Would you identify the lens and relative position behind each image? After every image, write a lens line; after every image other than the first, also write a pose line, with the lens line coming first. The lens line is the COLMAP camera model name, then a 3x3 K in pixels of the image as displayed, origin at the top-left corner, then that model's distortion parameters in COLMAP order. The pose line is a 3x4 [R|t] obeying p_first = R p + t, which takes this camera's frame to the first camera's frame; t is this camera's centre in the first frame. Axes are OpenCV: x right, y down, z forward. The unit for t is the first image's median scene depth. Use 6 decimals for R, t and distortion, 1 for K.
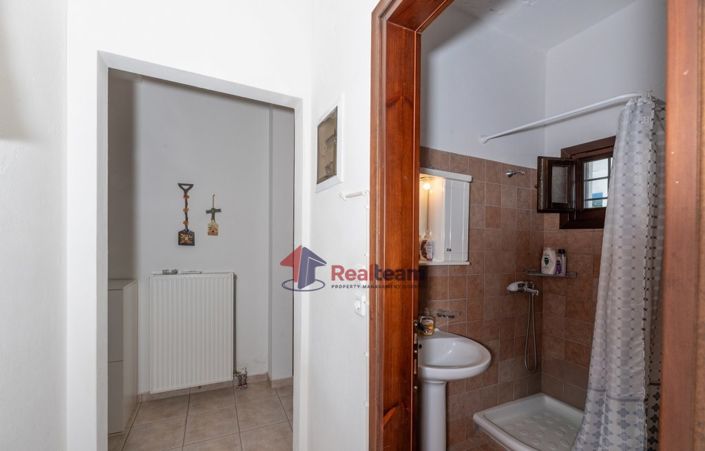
lens RADIAL K [[289.9, 0, 339.2], [0, 289.9, 239.6], [0, 0, 1]] dist [-0.007395, -0.000261]
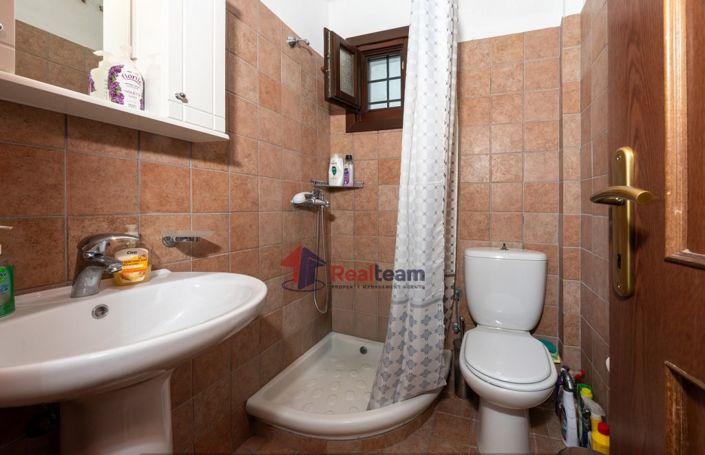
lens RADIAL K [[302.6, 0, 384.8], [0, 302.6, 207.8], [0, 0, 1]] dist [0.004429, 0.000311]
pose [[0.669660, -0.020483, 0.742386, 0.185247], [0.012851, 0.999790, 0.015993, 0.176973], [-0.742557, -0.001169, 0.669782, 0.336344]]
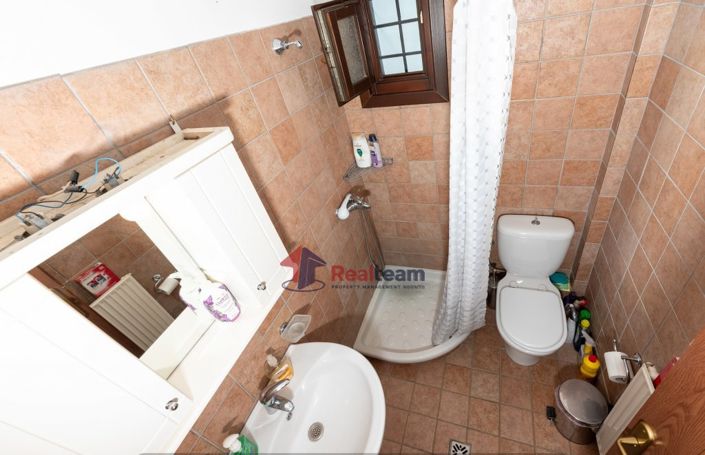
lens RADIAL K [[302.6, 0, 382.3], [0, 302.6, 208.7], [0, 0, 1]] dist [0.004429, 0.000311]
pose [[0.633621, -0.561814, 0.531874, 0.247764], [0.192044, 0.780193, 0.595330, -0.298558], [-0.749429, -0.275070, 0.602240, 0.441276]]
